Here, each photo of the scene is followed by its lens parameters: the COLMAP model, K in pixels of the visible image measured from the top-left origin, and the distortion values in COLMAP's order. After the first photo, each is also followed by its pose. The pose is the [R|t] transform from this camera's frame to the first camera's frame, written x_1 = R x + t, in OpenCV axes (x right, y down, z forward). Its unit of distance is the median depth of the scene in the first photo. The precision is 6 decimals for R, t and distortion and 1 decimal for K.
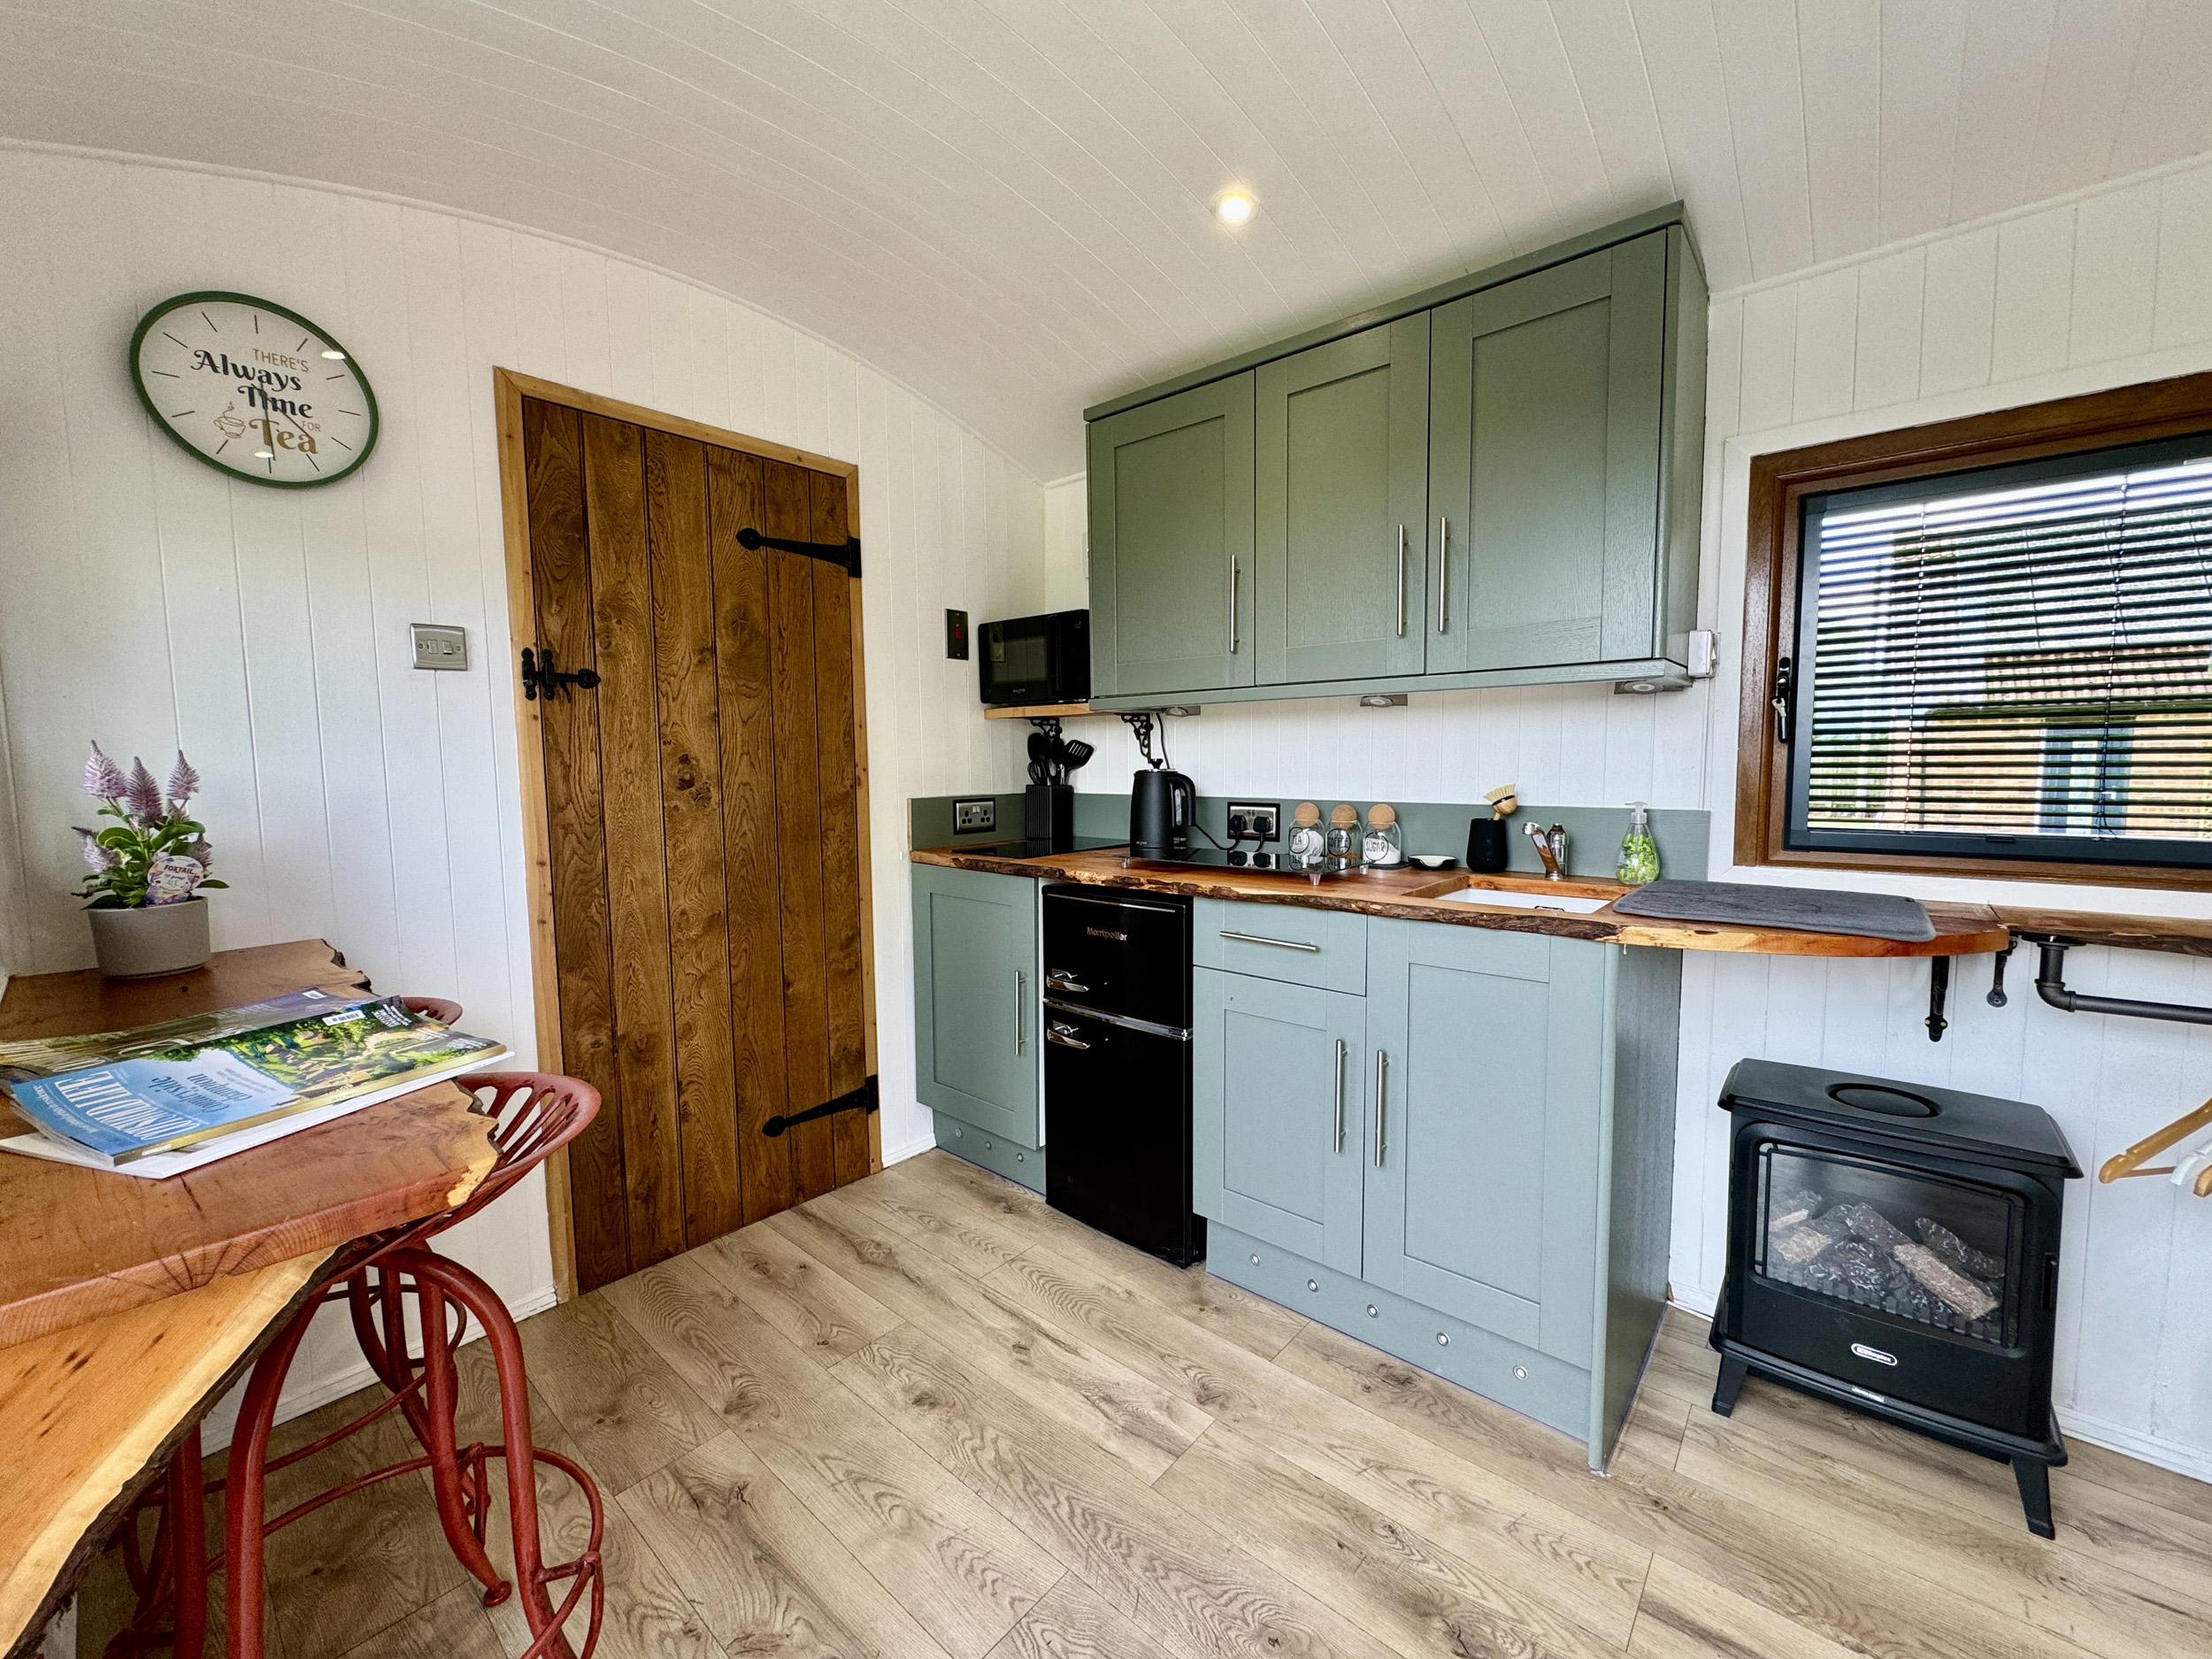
lens RADIAL K [[882.4, 0, 1093.1], [0, 882.4, 827.8], [0, 0, 1]] dist [-0.003880, 0.000553]
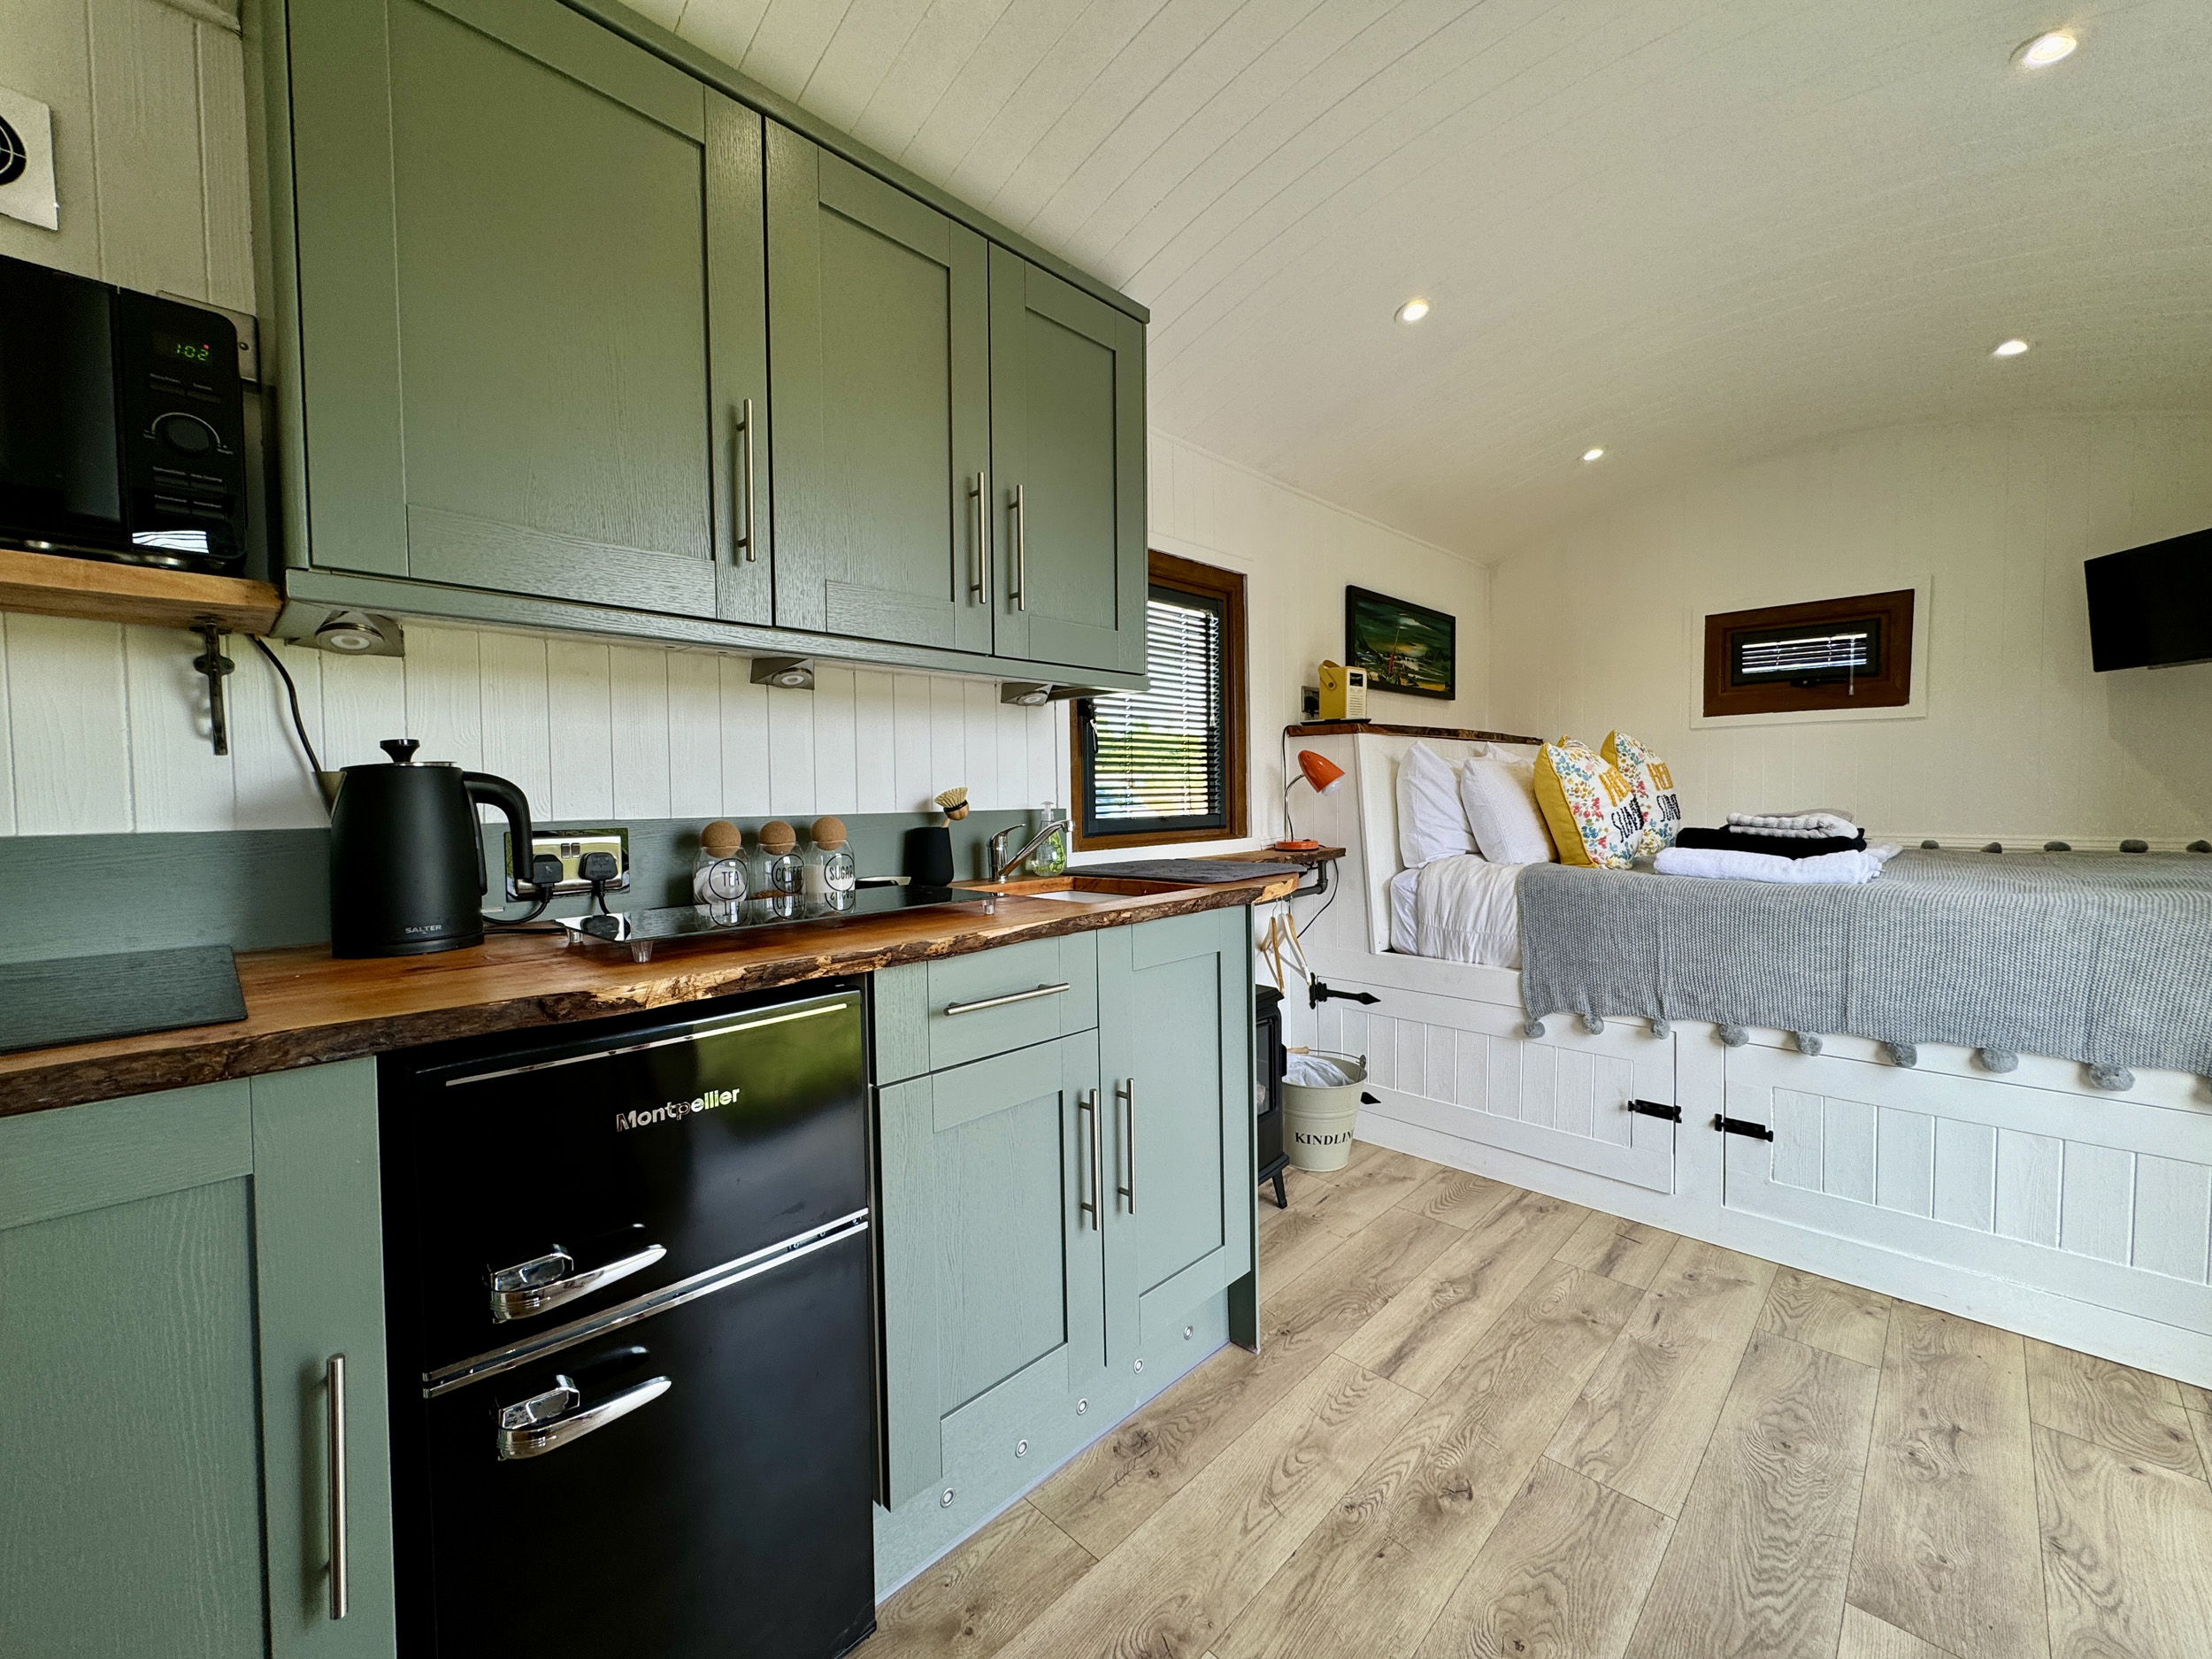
lens RADIAL K [[882.4, 0, 1111.6], [0, 882.4, 828.5], [0, 0, 1]] dist [-0.003880, 0.000553]
pose [[0.051116, -0.029597, 0.998254, -0.544863], [0.092694, 0.995387, 0.024766, -0.017839], [-0.994382, 0.091266, 0.053624, 0.958517]]
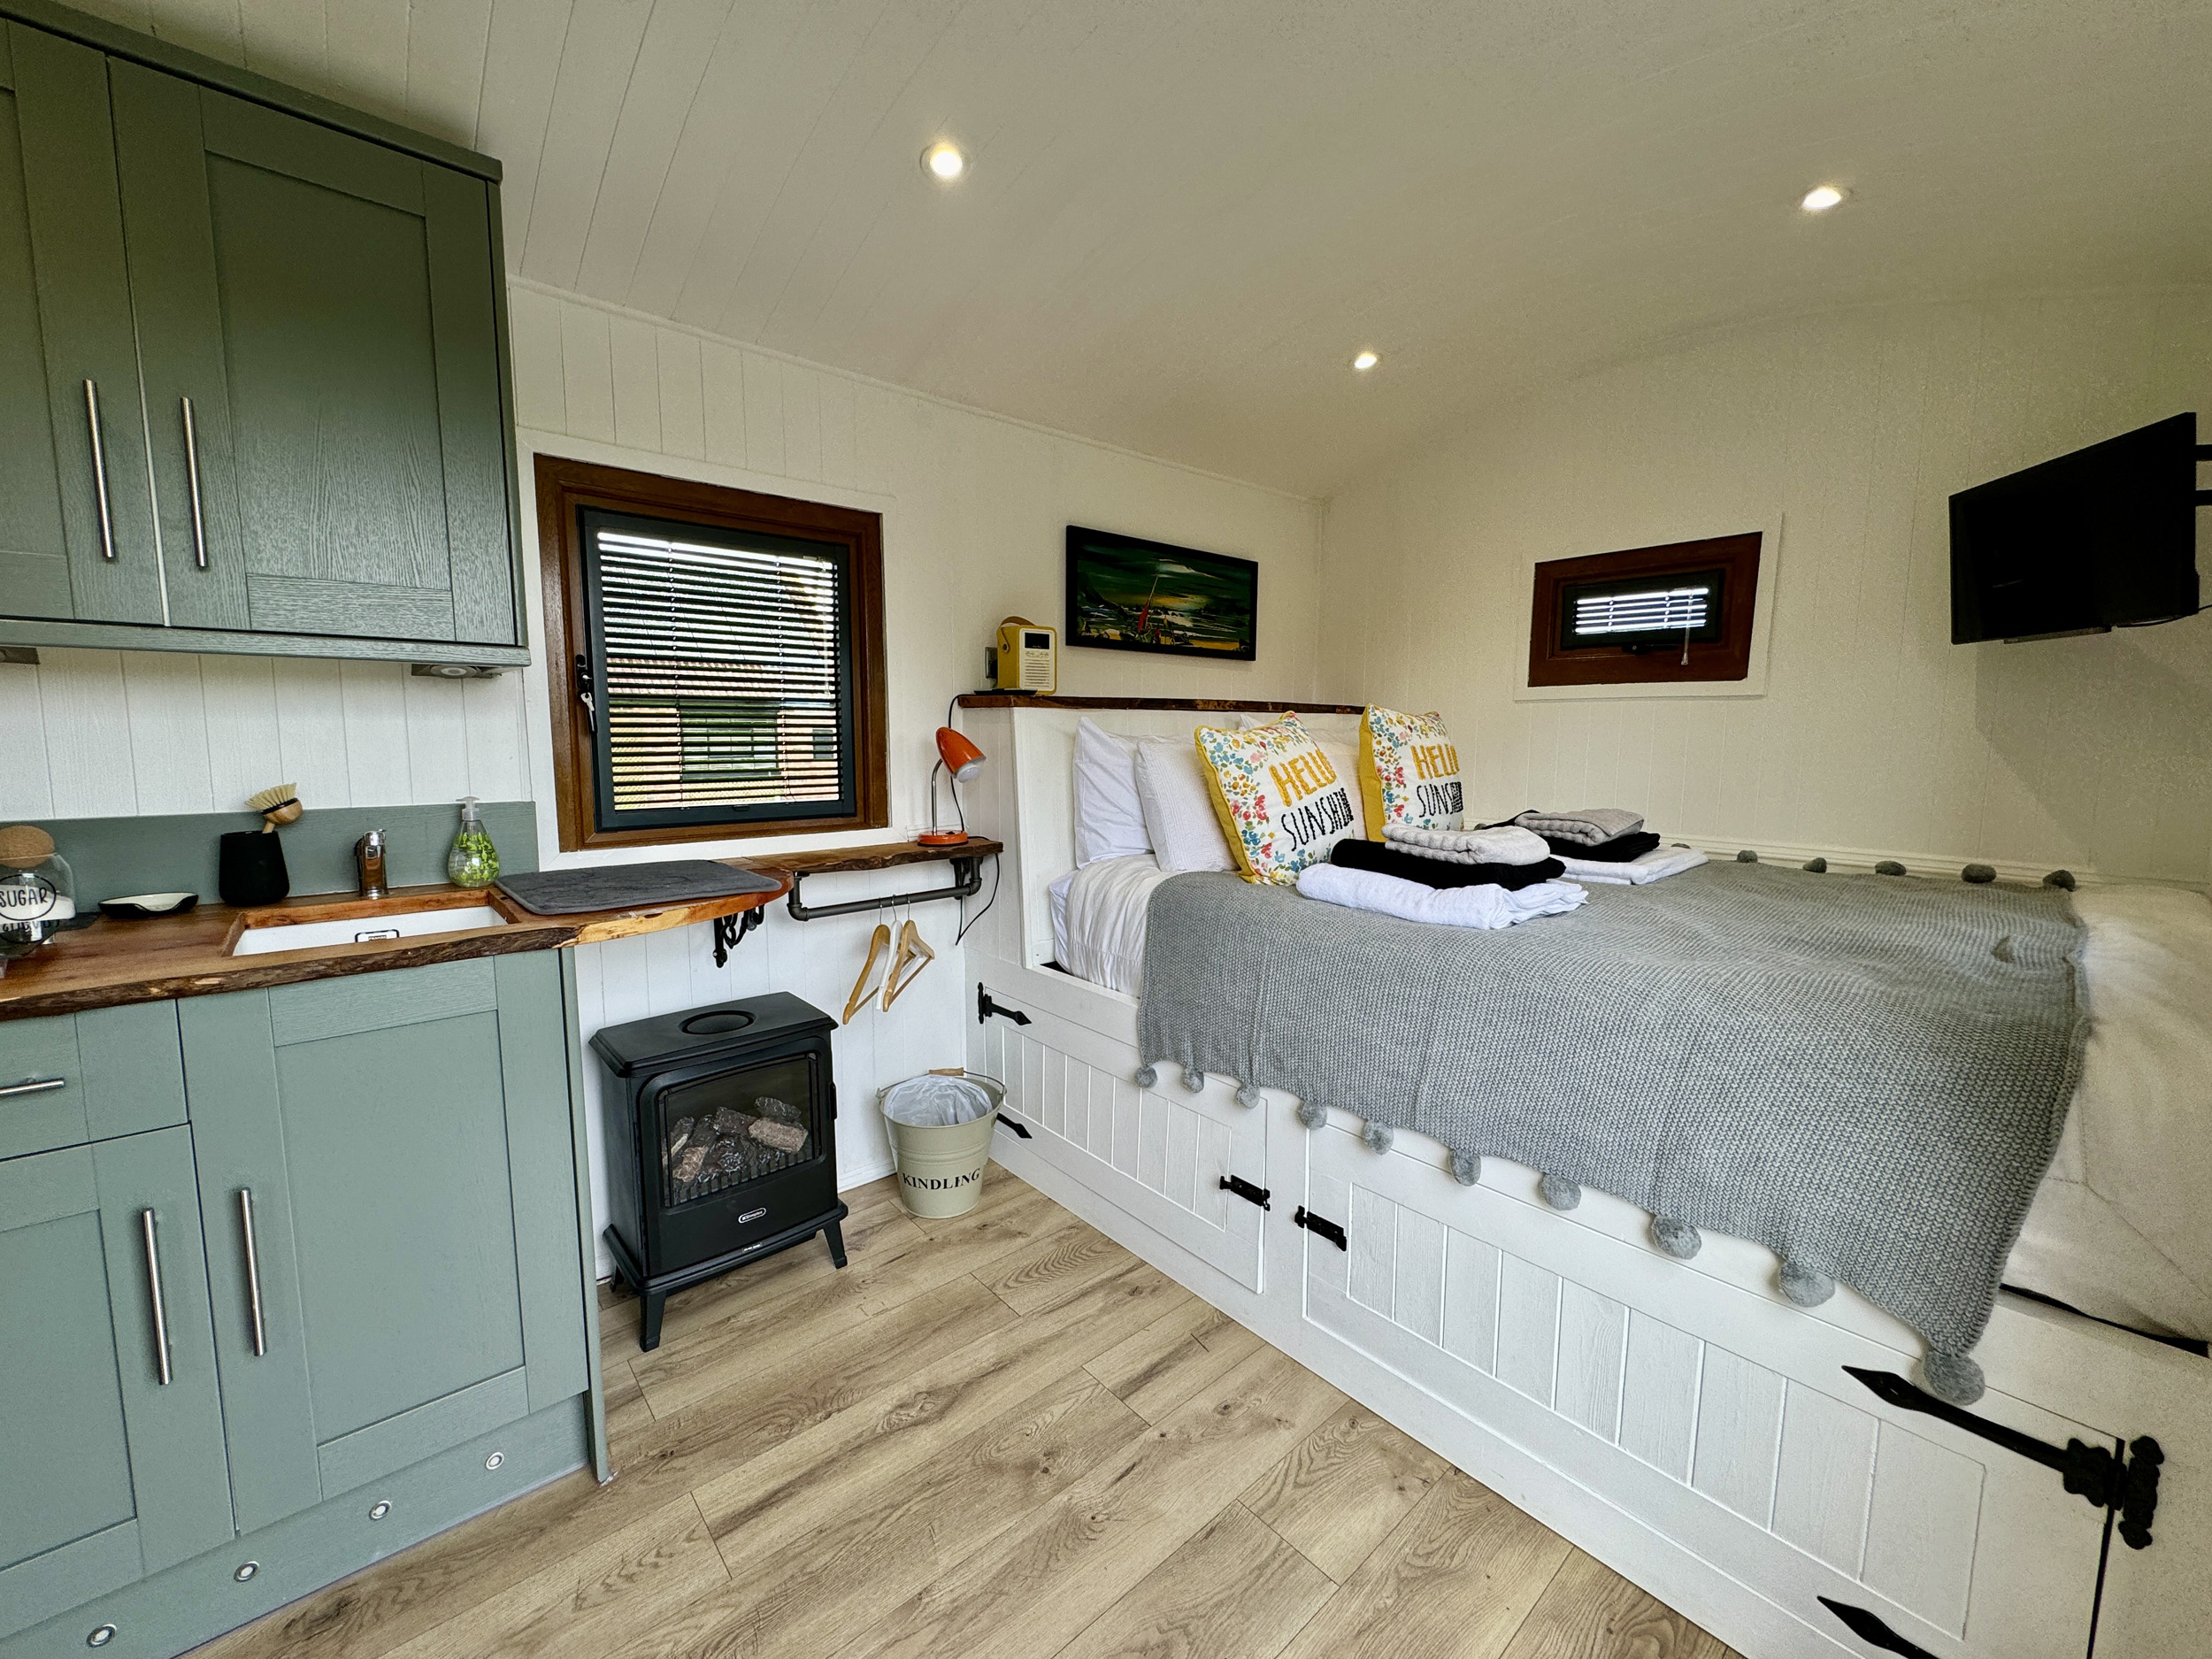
lens RADIAL K [[882.4, 0, 1113.6], [0, 882.4, 828.9], [0, 0, 1]] dist [-0.003880, 0.000553]
pose [[0.126766, -0.096171, 0.987260, -0.227837], [0.072020, 0.993554, 0.087537, -0.031712], [-0.989315, 0.060006, 0.132876, 0.238523]]
